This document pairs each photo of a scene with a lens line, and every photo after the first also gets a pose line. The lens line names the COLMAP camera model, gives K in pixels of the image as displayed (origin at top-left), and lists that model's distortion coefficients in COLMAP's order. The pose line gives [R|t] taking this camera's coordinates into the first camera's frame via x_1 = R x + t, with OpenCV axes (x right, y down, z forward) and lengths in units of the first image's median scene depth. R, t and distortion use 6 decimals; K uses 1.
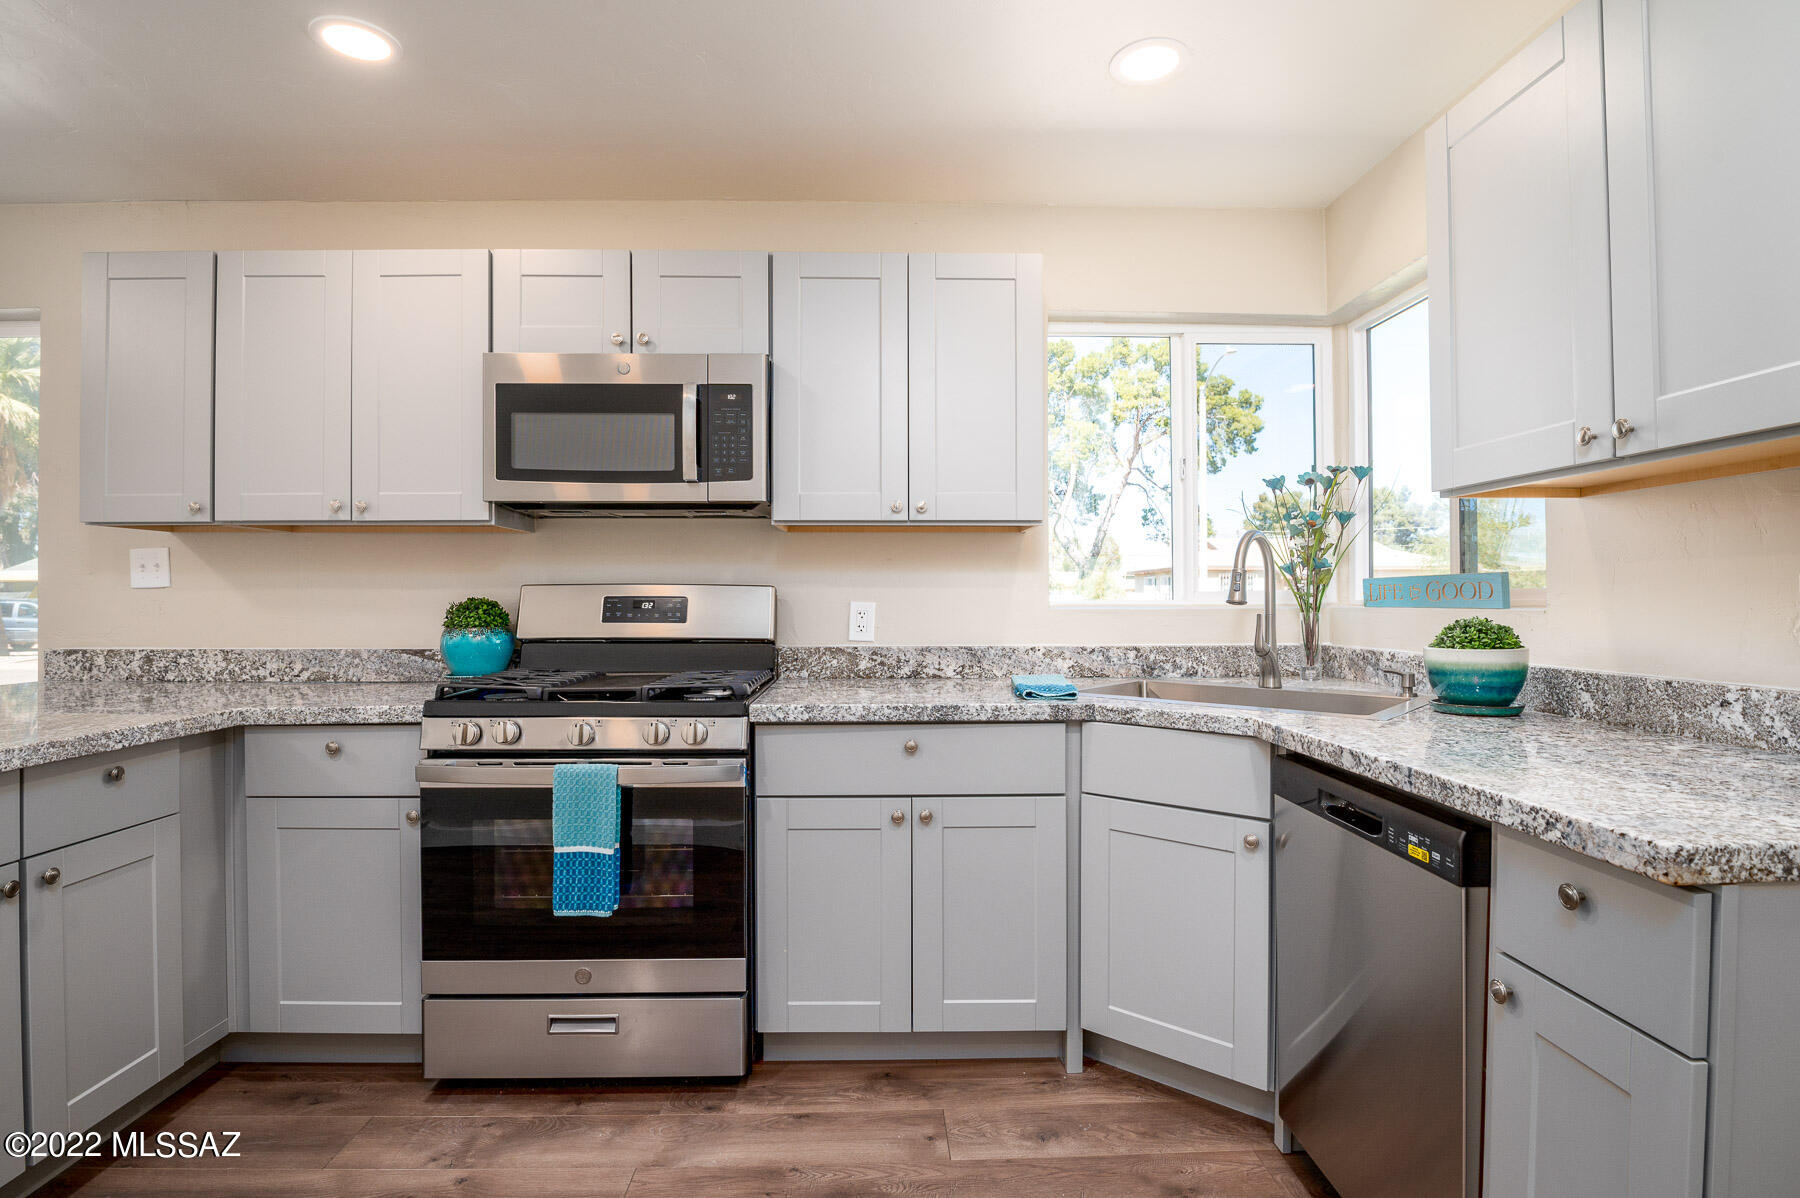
lens RADIAL K [[883.0, 0, 898.5], [0, 883.0, 592.1], [0, 0, 1]] dist [-0.031362, 0.001435]
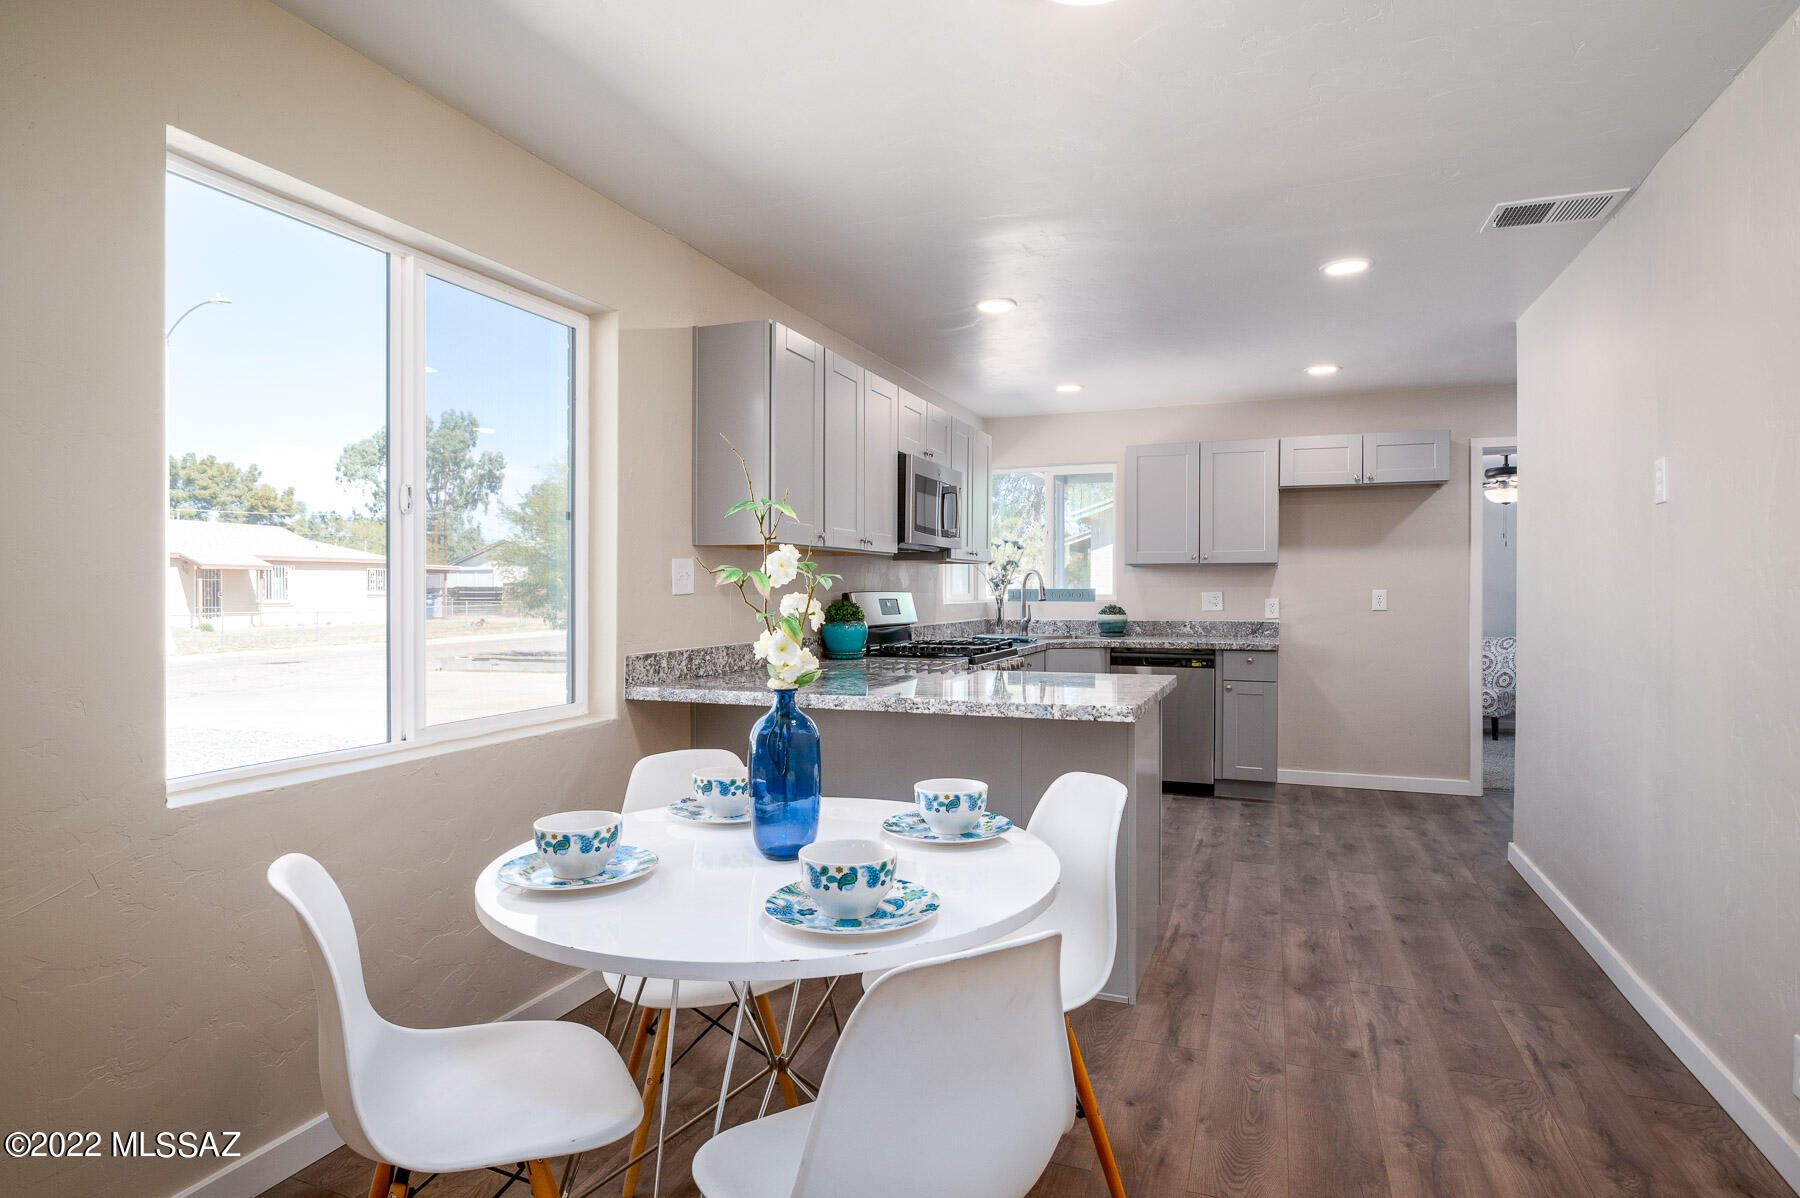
lens RADIAL K [[989.0, 0, 903.6], [0, 989.0, 595.7], [0, 0, 1]] dist [0.002188, -0.000106]
pose [[0.383895, -0.004415, 0.923366, -1.946907], [-0.006312, 0.999953, 0.007405, -0.014686], [-0.923355, -0.008671, 0.383849, 0.254057]]
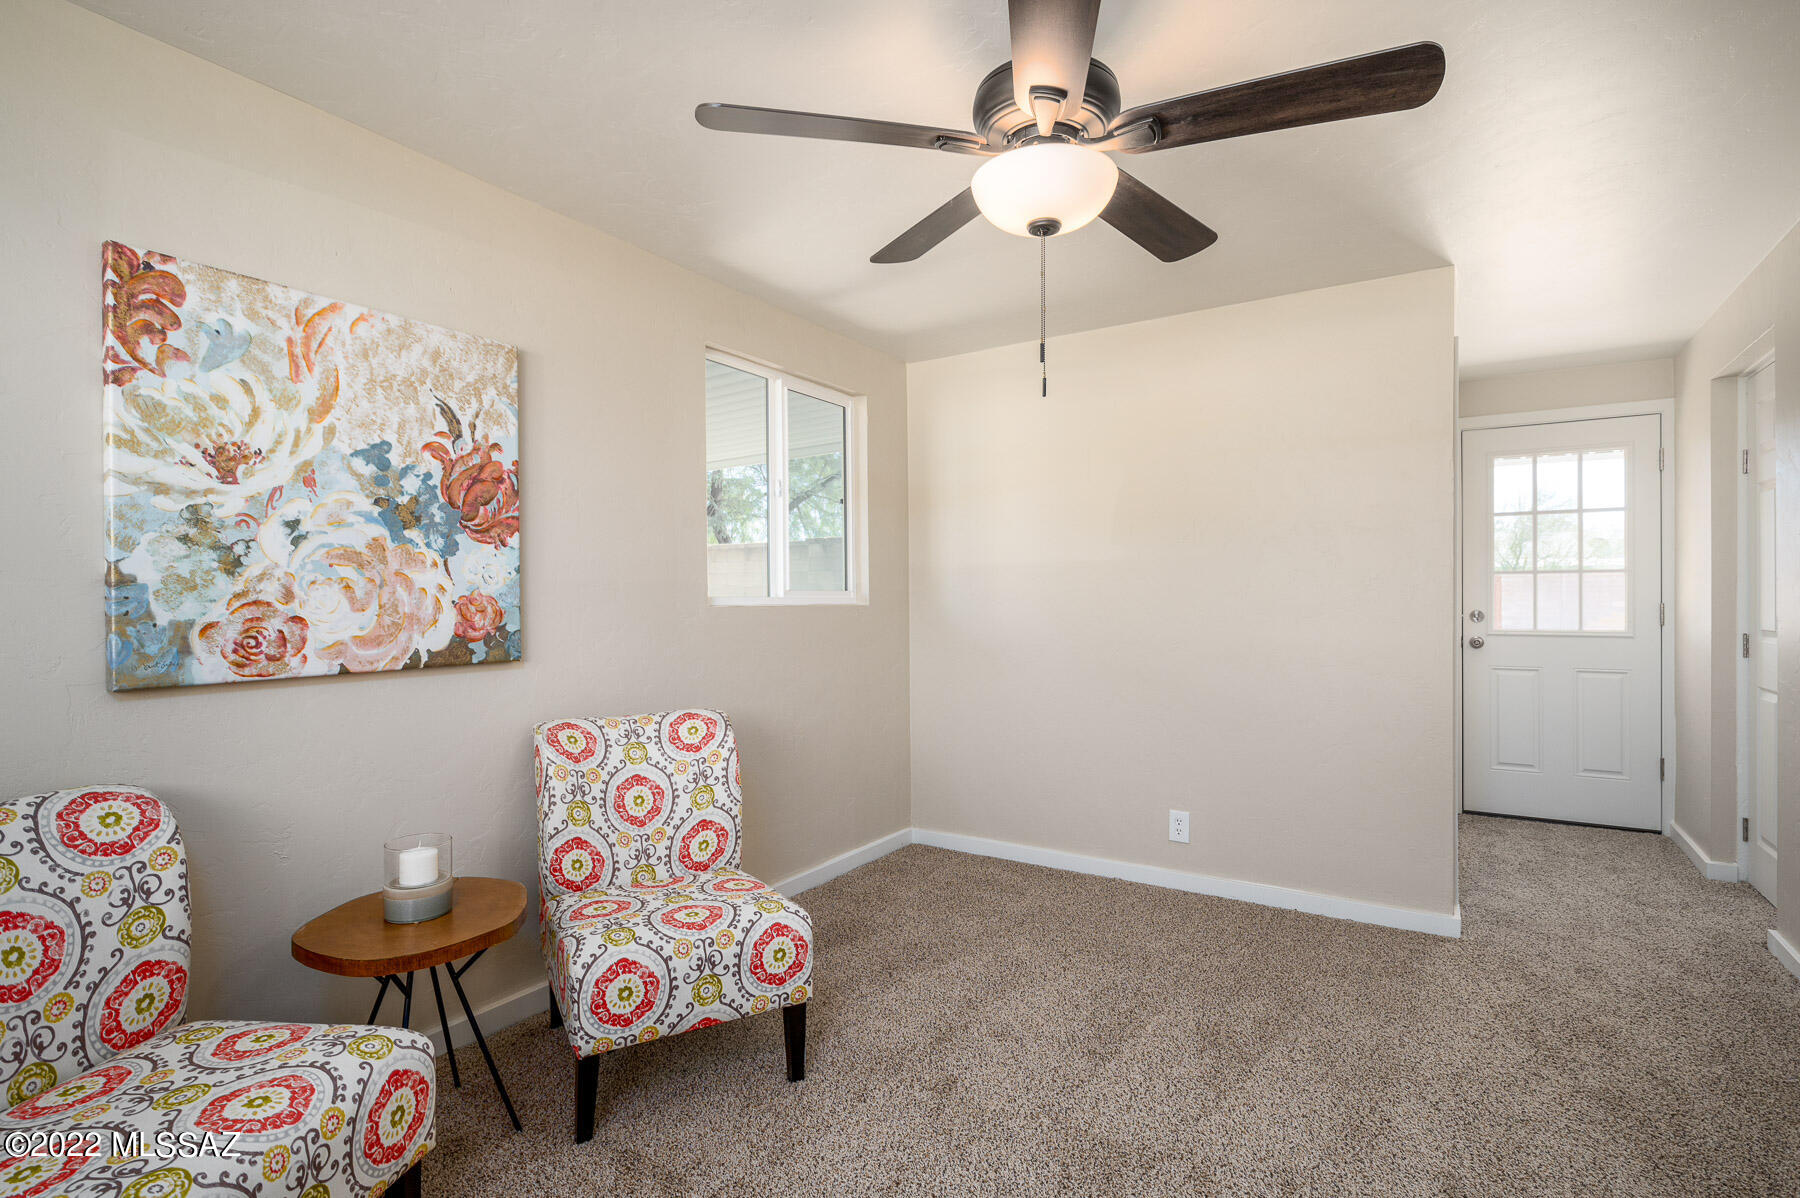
lens RADIAL K [[883.0, 0, 900.0], [0, 883.0, 594.4], [0, 0, 1]] dist [-0.031362, 0.001435]
pose [[-0.825649, -0.002618, 0.564179, 0.976848], [-0.002515, 0.999996, 0.000960, -0.000675], [-0.564179, -0.000626, -0.825652, 0.344638]]
